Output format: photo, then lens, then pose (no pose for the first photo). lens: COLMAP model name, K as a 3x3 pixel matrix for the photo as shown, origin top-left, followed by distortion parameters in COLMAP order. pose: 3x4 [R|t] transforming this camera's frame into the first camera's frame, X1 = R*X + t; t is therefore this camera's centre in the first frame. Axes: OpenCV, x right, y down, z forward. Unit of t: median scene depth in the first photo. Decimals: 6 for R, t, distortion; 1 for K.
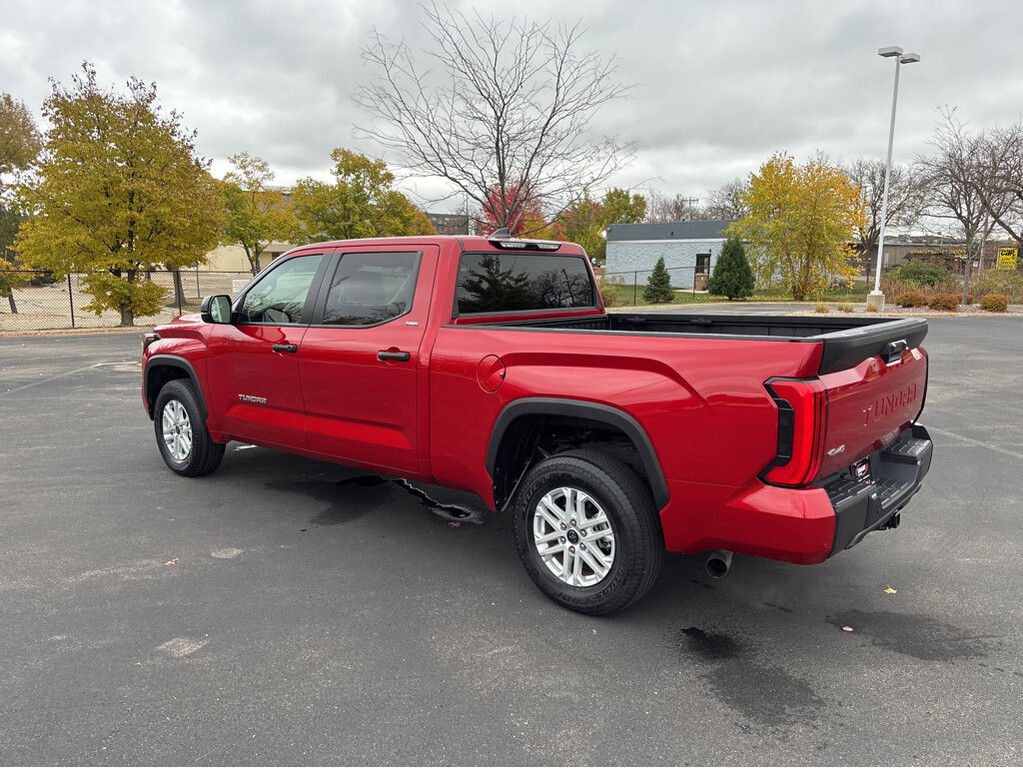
lens RADIAL K [[771.1, 0, 514.2], [0, 771.1, 384.6], [0, 0, 1]] dist [0.057574, -0.060444]
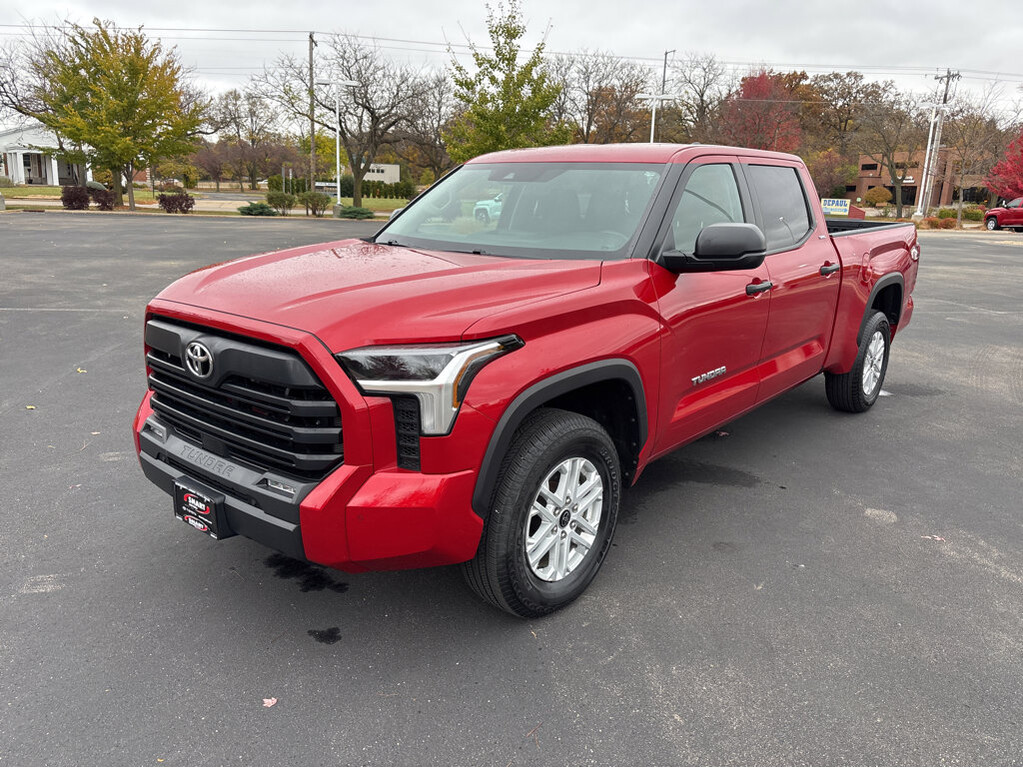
lens RADIAL K [[771.1, 0, 511.5], [0, 771.1, 375.1], [0, 0, 1]] dist [0.057574, -0.060444]
pose [[0.002441, -0.236734, 0.971571, -1.010746], [0.124470, 0.964091, 0.234599, -0.165208], [-0.992220, 0.120359, 0.031819, 1.162747]]
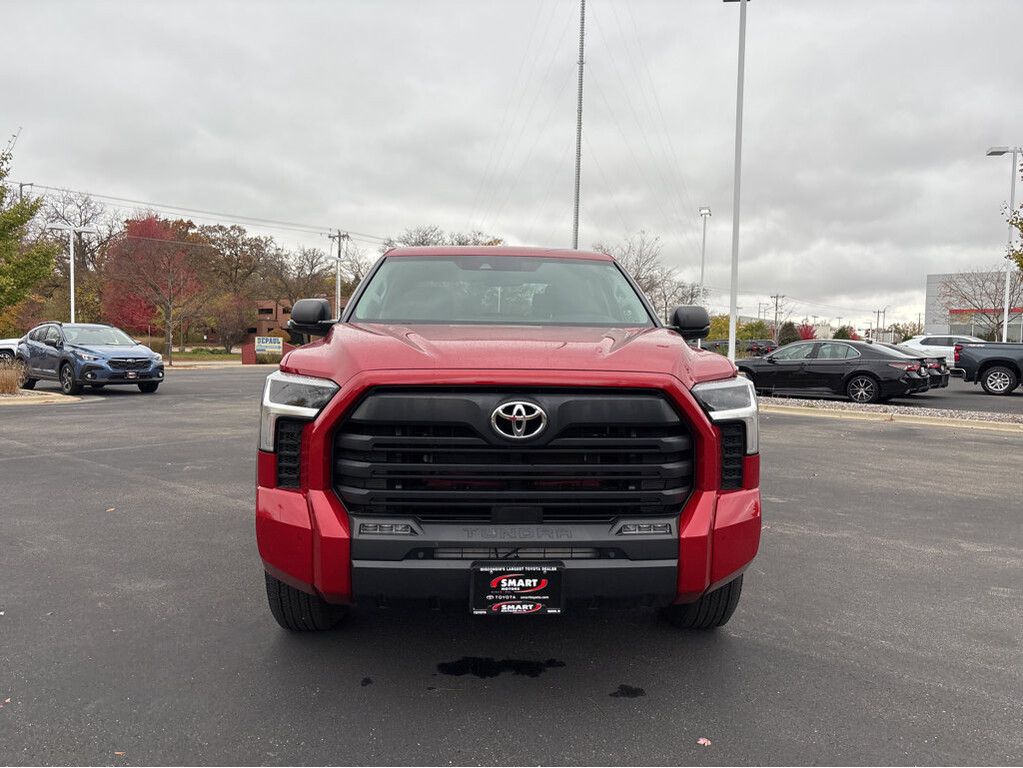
lens RADIAL K [[771.1, 0, 510.4], [0, 771.1, 392.4], [0, 0, 1]] dist [0.057574, -0.060444]
pose [[-0.683526, -0.057847, 0.727630, -0.852859], [0.091671, 0.982159, 0.164196, -0.174943], [-0.724147, 0.178934, -0.666029, 1.688635]]
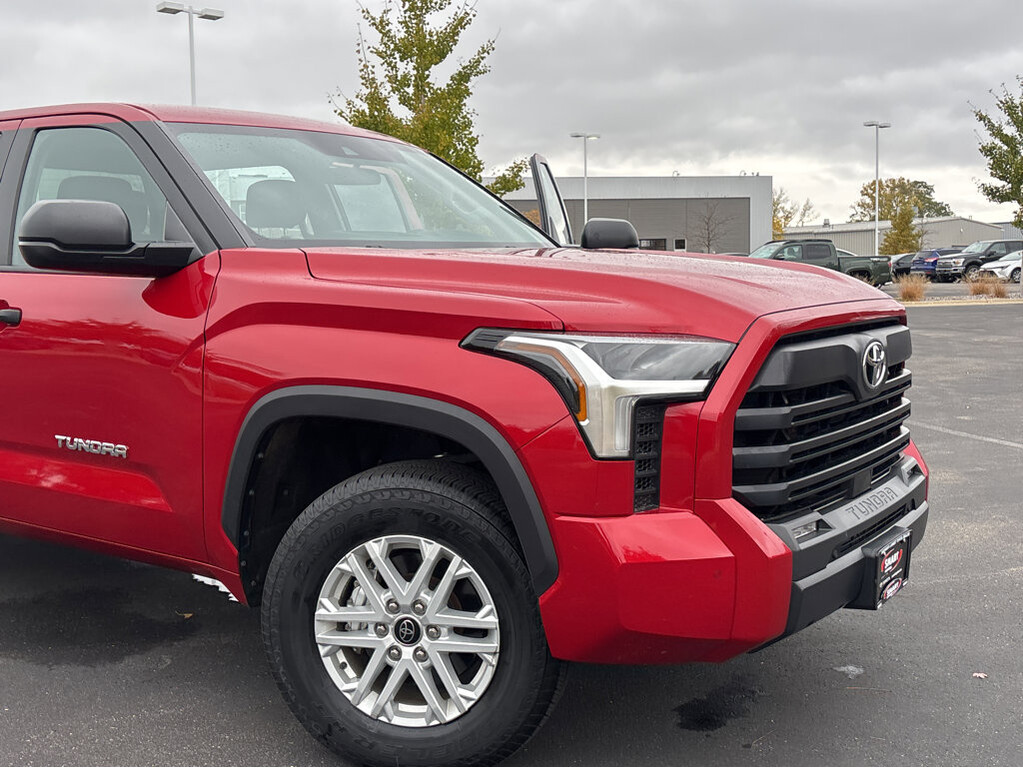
lens RADIAL K [[1159.6, 0, 514.8], [0, 1159.6, 390.9], [0, 0, 1]] dist [0.033596, 0.000000]
pose [[-0.997576, 0.023616, -0.065456, -0.313861], [0.006420, 0.967872, 0.251362, -0.213248], [0.069289, 0.250333, -0.965677, 1.914957]]
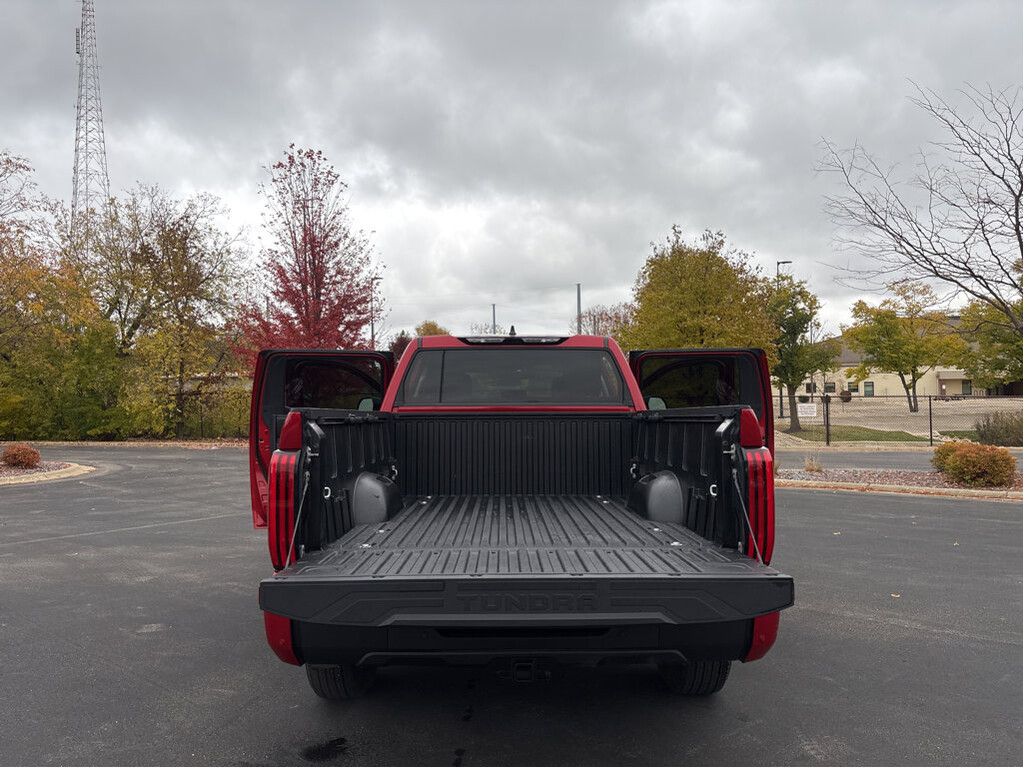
lens RADIAL K [[771.1, 0, 505.3], [0, 771.1, 380.8], [0, 0, 1]] dist [0.057574, -0.060444]
pose [[0.644425, -0.028473, -0.764137, 0.708927], [-0.104174, 0.986721, -0.124620, -0.001036], [0.757538, 0.159912, 0.632901, 0.332256]]
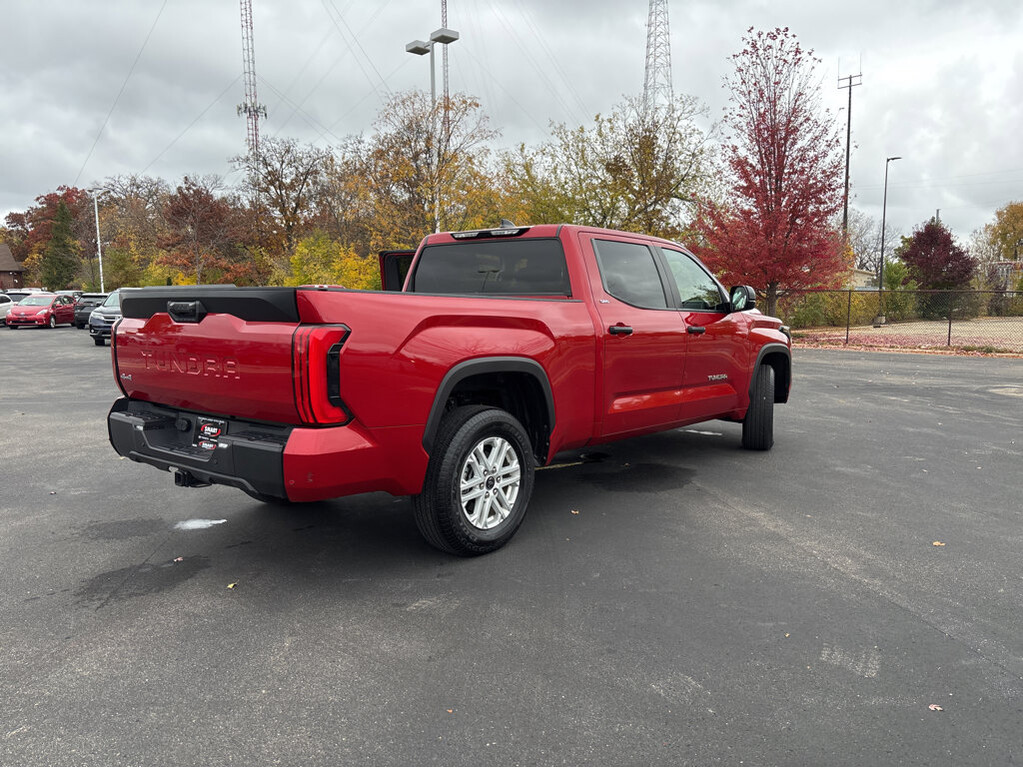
lens RADIAL K [[771.1, 0, 514.4], [0, 771.1, 380.1], [0, 0, 1]] dist [0.057574, -0.060444]
pose [[0.010655, 0.096728, -0.995254, 1.017977], [-0.149641, 0.984256, 0.094057, -0.077553], [0.988683, 0.147929, 0.024962, 0.947239]]
